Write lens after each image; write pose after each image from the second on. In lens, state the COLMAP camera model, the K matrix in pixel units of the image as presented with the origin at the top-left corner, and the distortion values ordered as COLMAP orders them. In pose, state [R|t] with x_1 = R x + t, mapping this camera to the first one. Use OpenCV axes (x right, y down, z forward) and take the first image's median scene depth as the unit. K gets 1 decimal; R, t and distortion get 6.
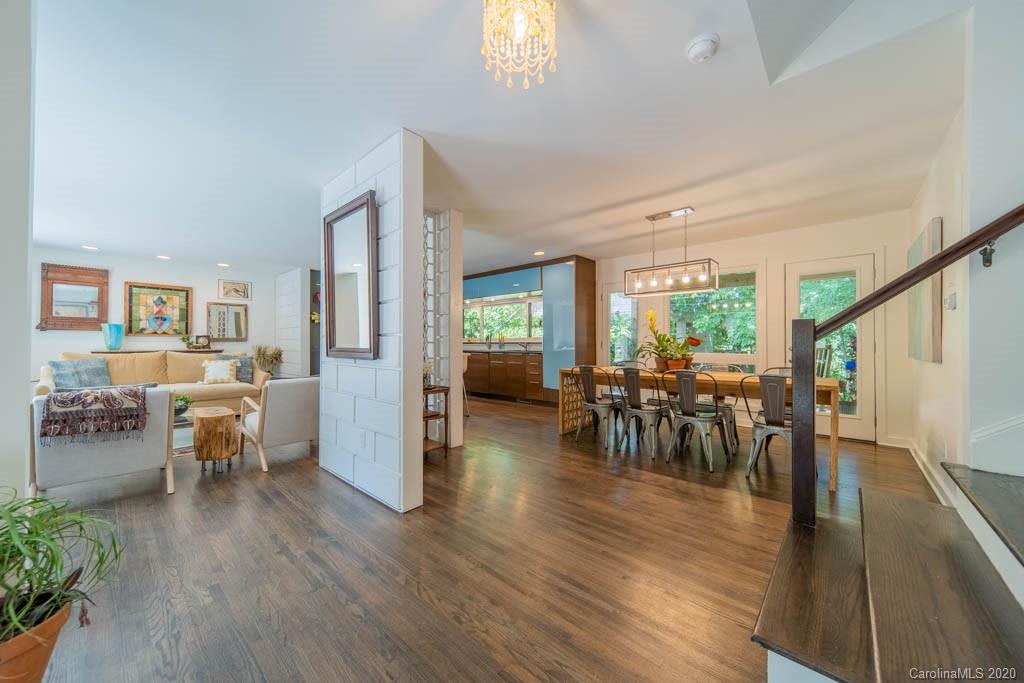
lens RADIAL K [[366.8, 0, 512.0], [0, 366.8, 341.5], [0, 0, 1]] dist [0.014962, 0.000065]
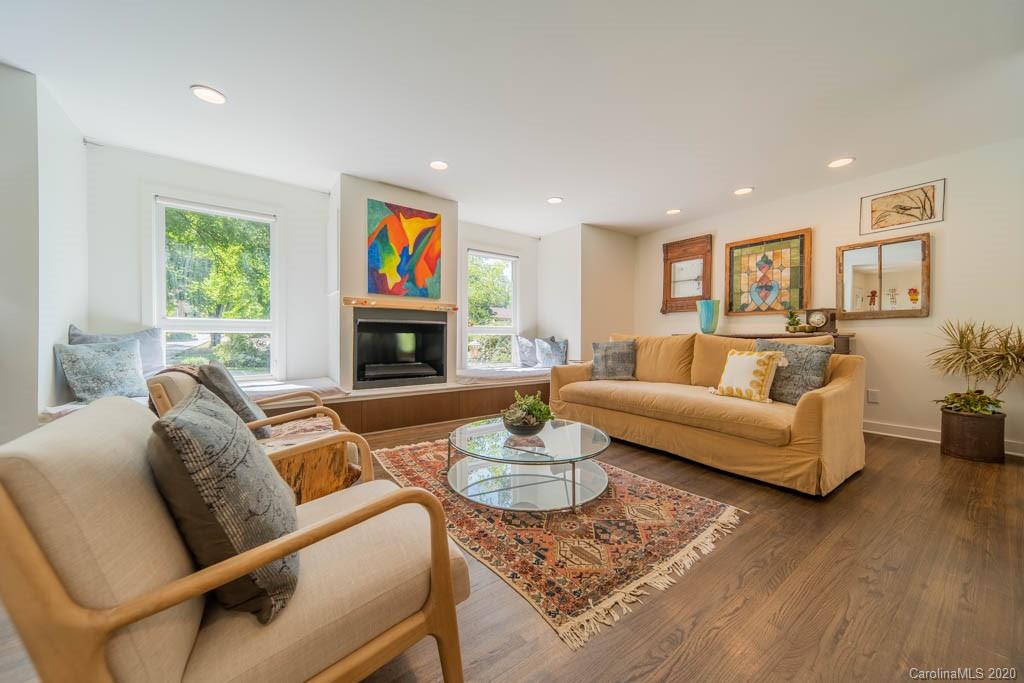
lens RADIAL K [[366.8, 0, 512.0], [0, 366.8, 341.5], [0, 0, 1]] dist [0.014962, 0.000065]
pose [[-0.198868, 0.007008, -0.980001, -0.209300], [-0.001586, 0.999971, 0.007472, 0.031107], [0.980025, 0.003040, -0.198851, 0.701334]]
